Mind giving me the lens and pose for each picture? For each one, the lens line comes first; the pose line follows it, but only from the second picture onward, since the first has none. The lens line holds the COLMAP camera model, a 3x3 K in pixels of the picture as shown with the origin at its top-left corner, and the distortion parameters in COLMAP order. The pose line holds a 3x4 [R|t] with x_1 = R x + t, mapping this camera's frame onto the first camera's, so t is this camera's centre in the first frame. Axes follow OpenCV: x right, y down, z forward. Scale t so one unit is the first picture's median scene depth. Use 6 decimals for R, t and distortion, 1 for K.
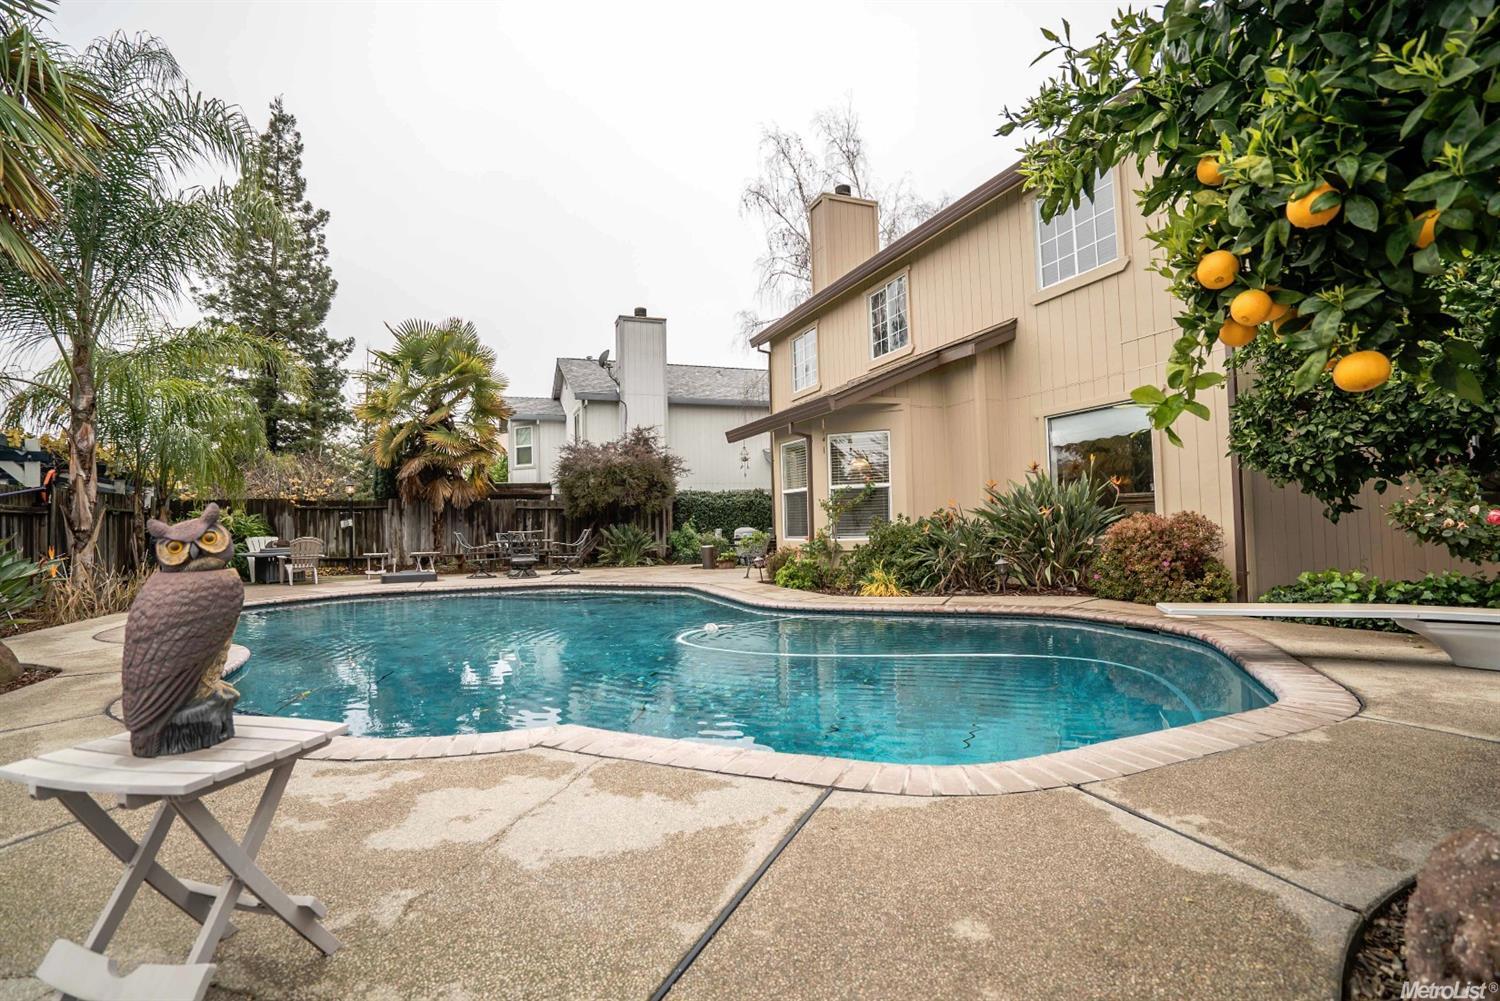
lens RADIAL K [[712.3, 0, 754.1], [0, 712.3, 495.7], [0, 0, 1]] dist [-0.066060, 0.027519]
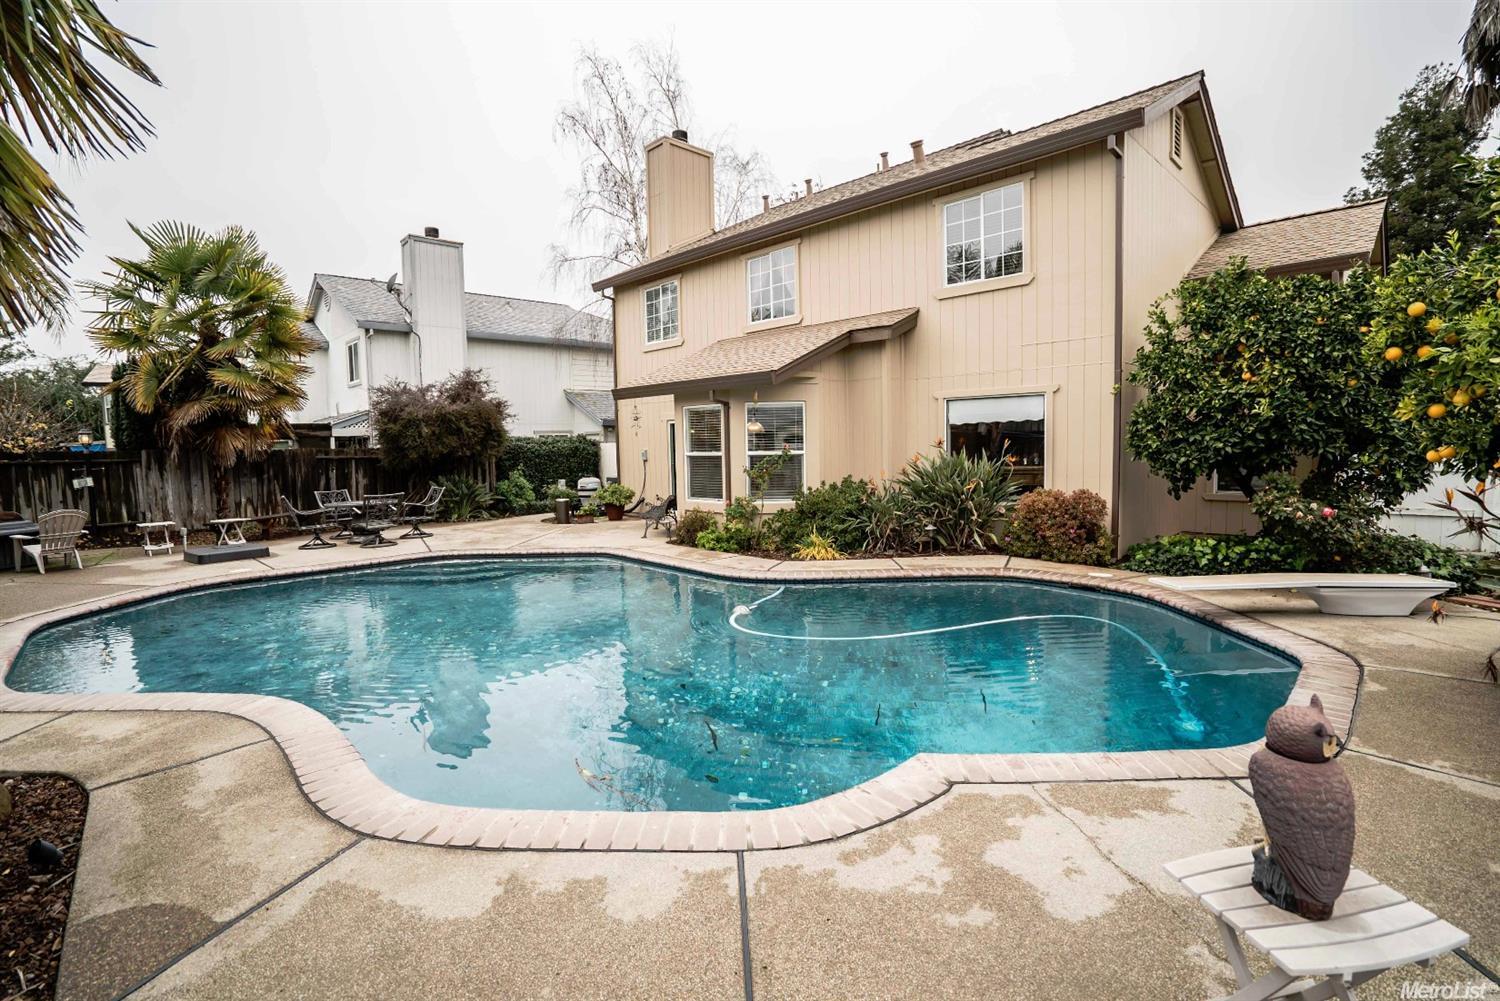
lens RADIAL K [[692.8, 0, 750.8], [0, 692.8, 495.2], [0, 0, 1]] dist [-0.061634, 0.024465]
pose [[0.921573, -0.023516, 0.387493, -0.190351], [-0.018509, 0.994367, 0.104365, -0.038186], [-0.387765, -0.103352, 0.915946, 0.034928]]
